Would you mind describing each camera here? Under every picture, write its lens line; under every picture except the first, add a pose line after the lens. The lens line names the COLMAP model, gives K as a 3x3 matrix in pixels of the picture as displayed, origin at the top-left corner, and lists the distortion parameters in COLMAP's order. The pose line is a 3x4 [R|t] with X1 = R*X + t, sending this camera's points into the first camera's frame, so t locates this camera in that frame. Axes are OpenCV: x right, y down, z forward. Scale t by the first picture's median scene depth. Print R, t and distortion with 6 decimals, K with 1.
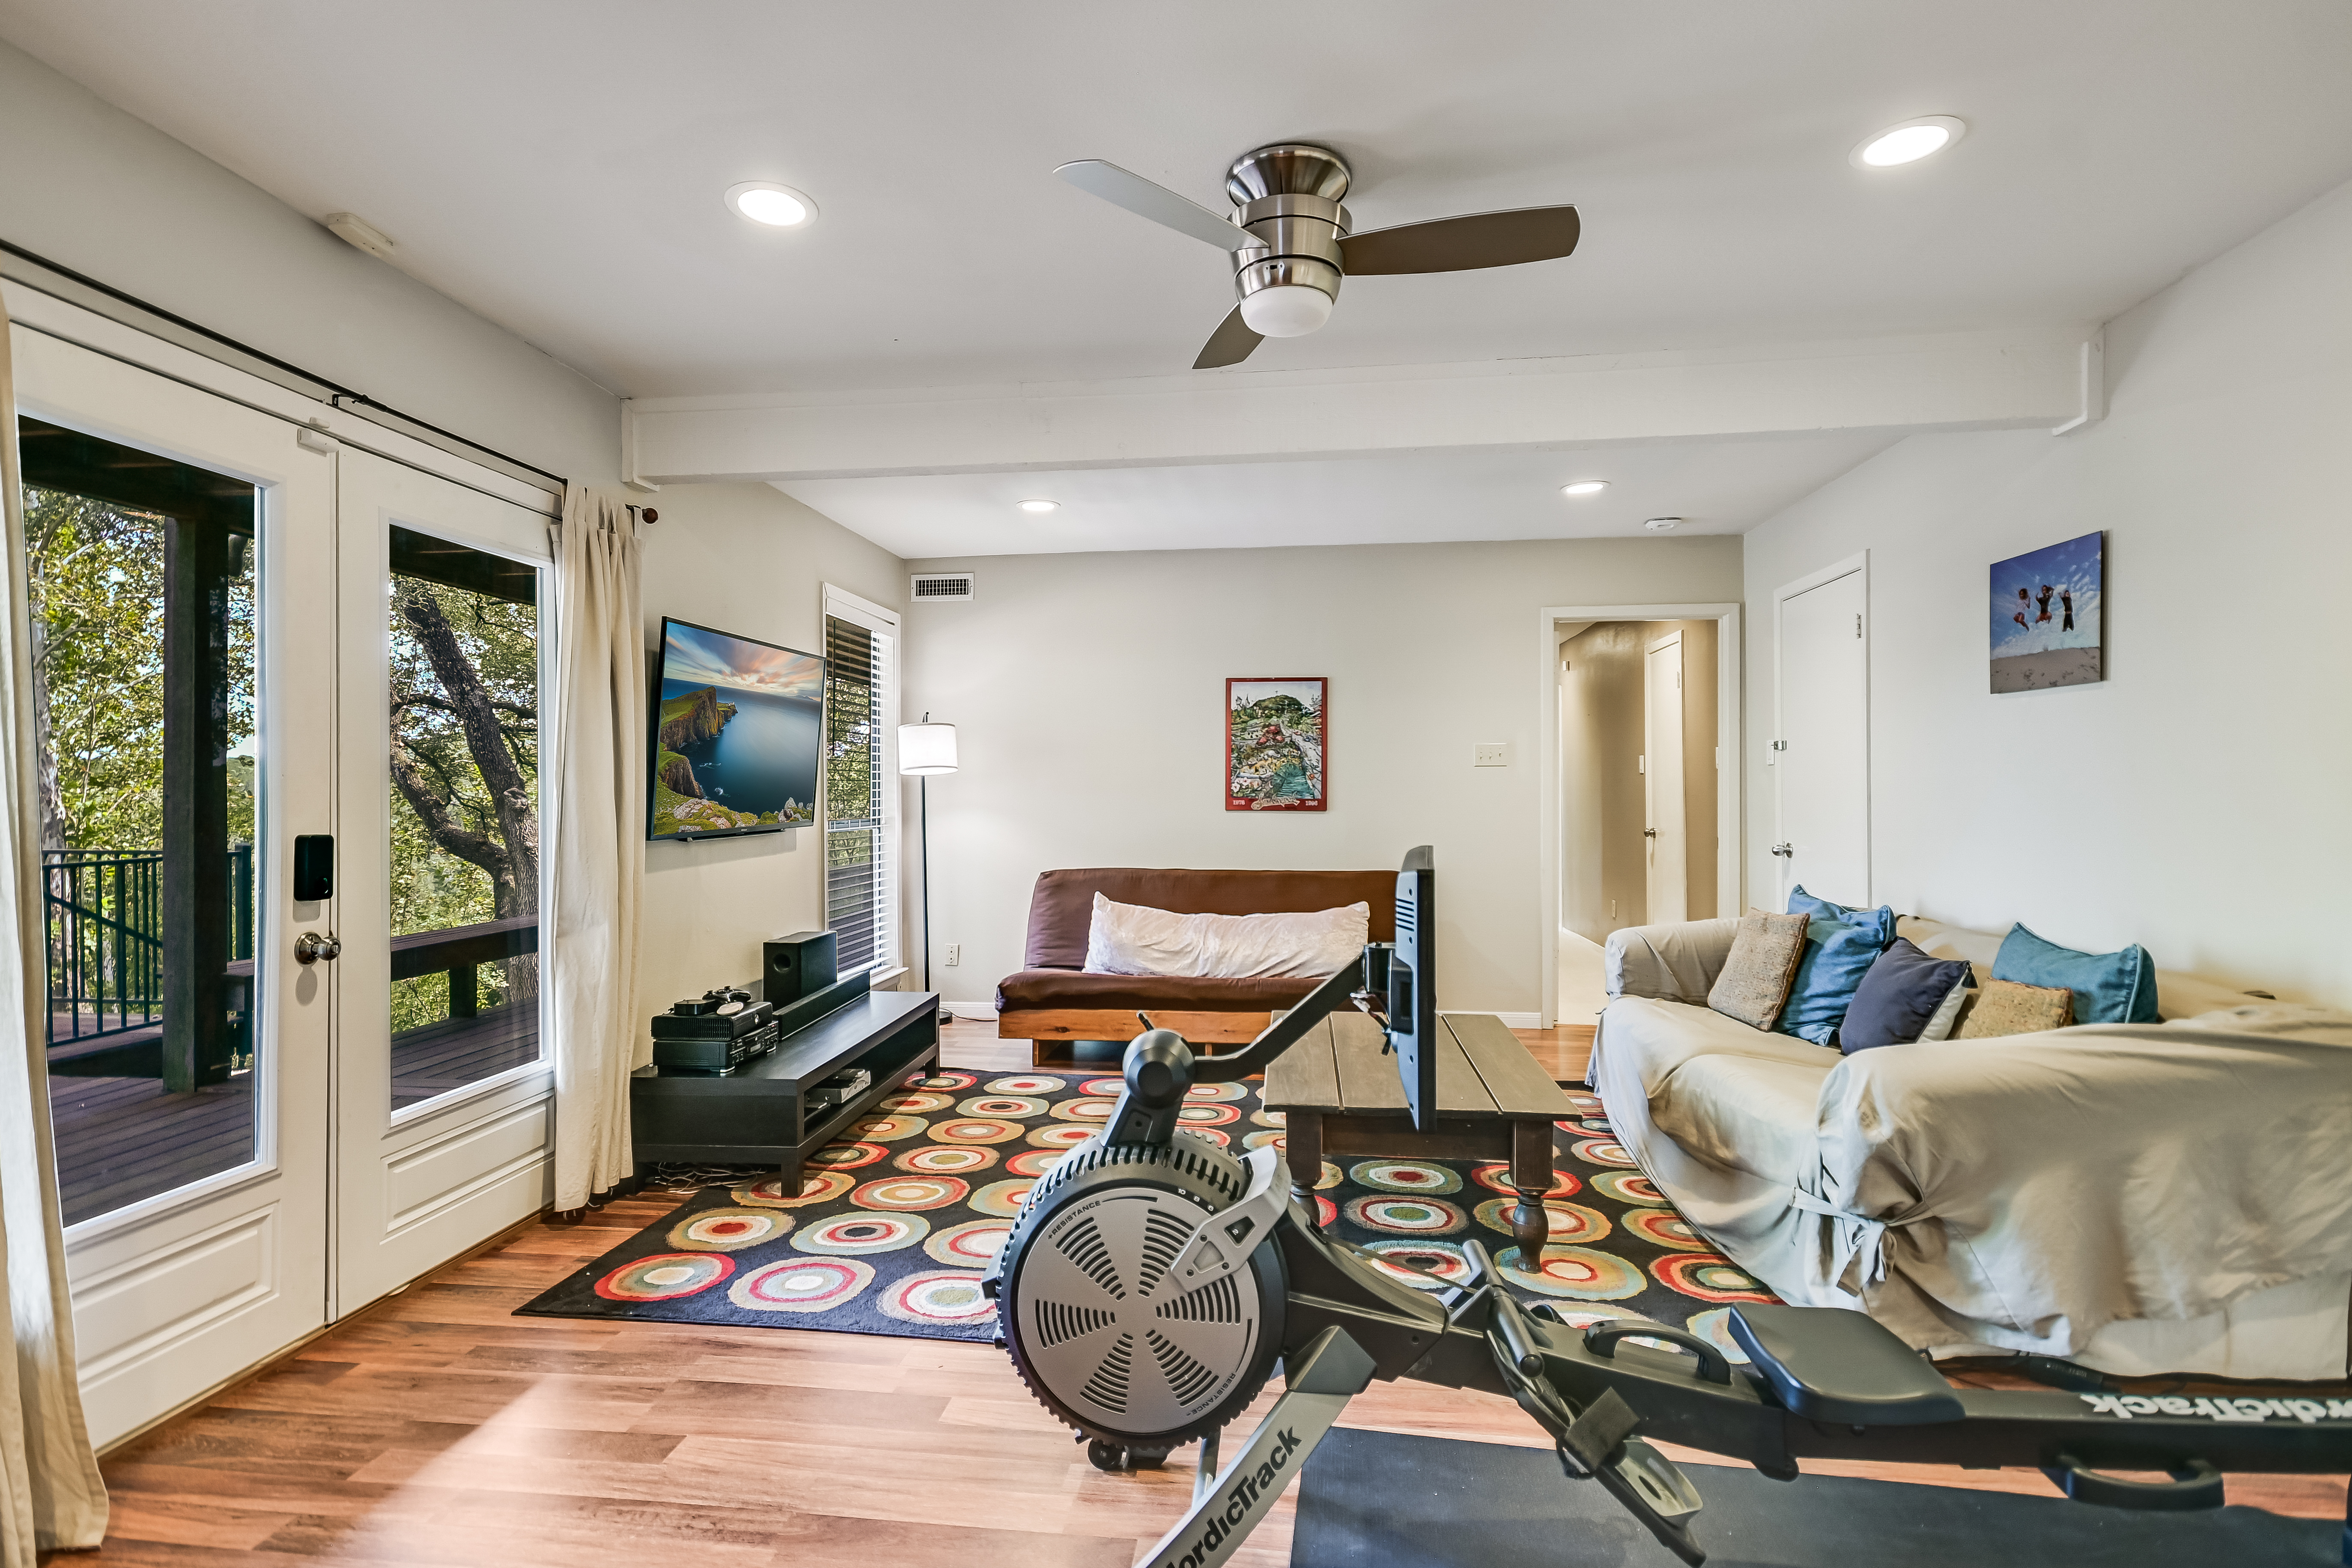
lens RADIAL K [[1172.7, 0, 1151.6], [0, 1172.7, 786.8], [0, 0, 1]] dist [0.000850, 0.000056]
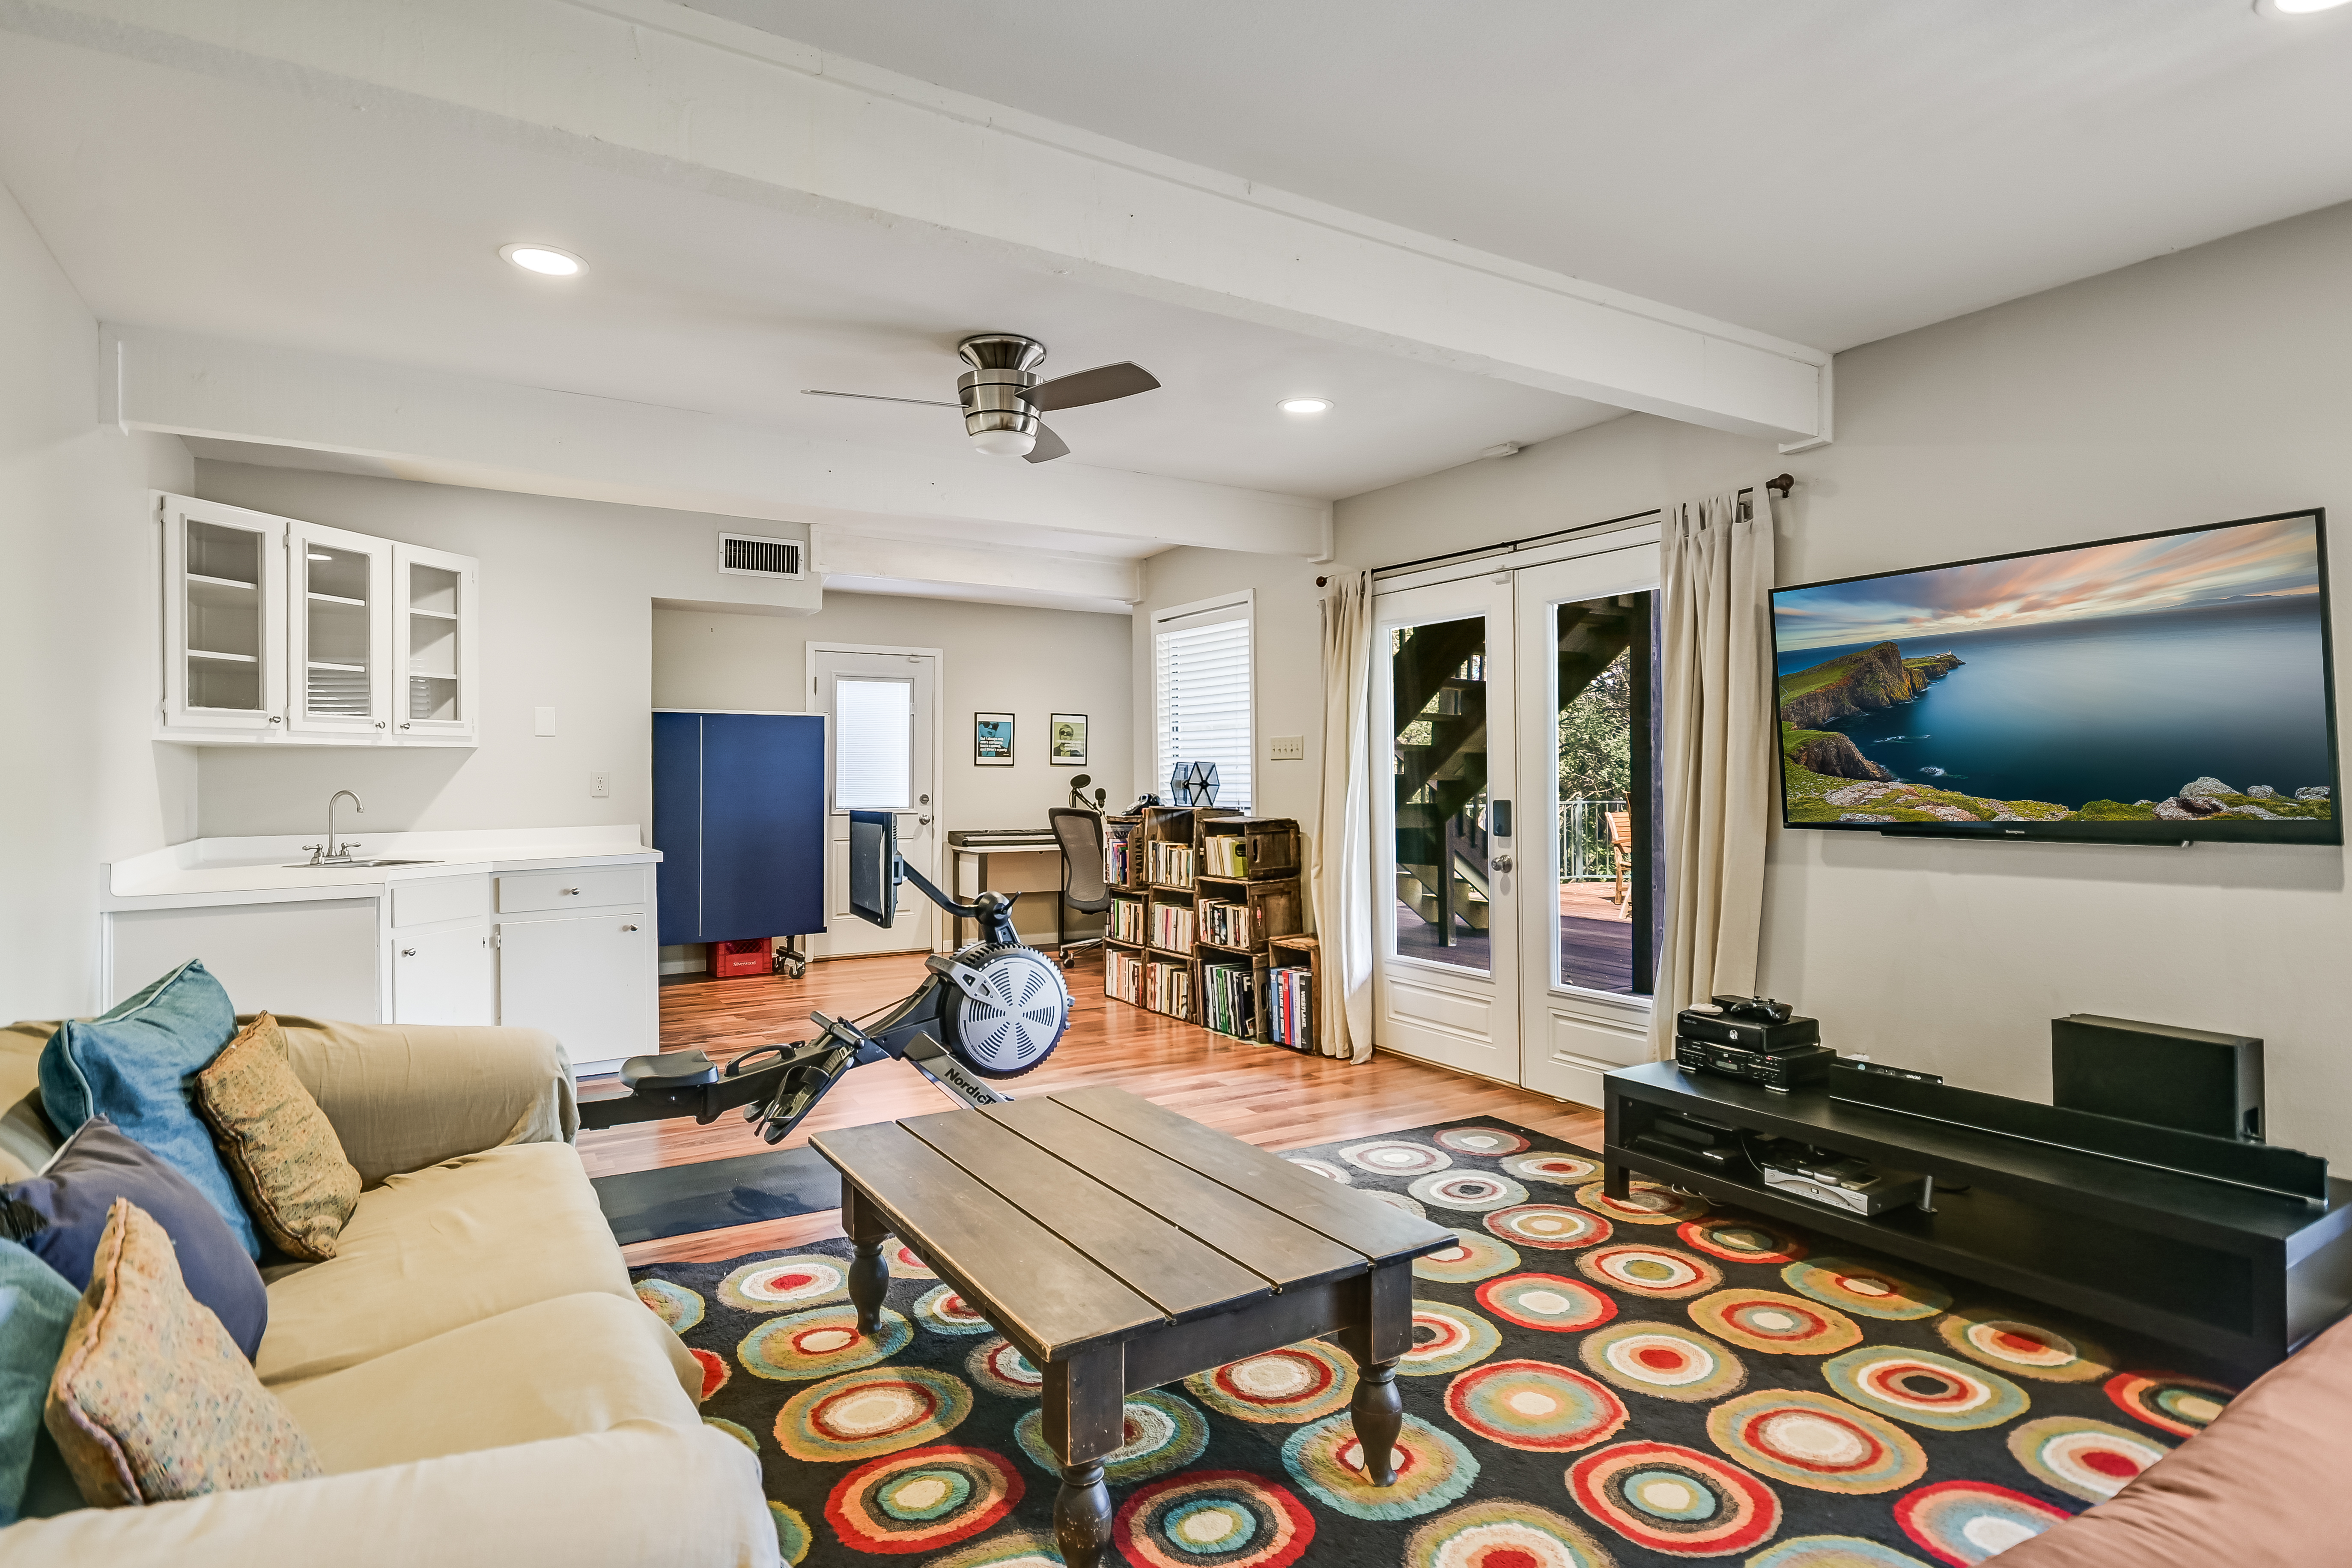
lens RADIAL K [[1172.7, 0, 1151.6], [0, 1172.7, 786.8], [0, 0, 1]] dist [0.000850, 0.000056]
pose [[-0.795373, 0.008286, -0.606064, 0.532585], [0.009709, 0.999952, 0.000930, 0.008110], [0.606043, -0.005145, -0.795415, 1.425460]]
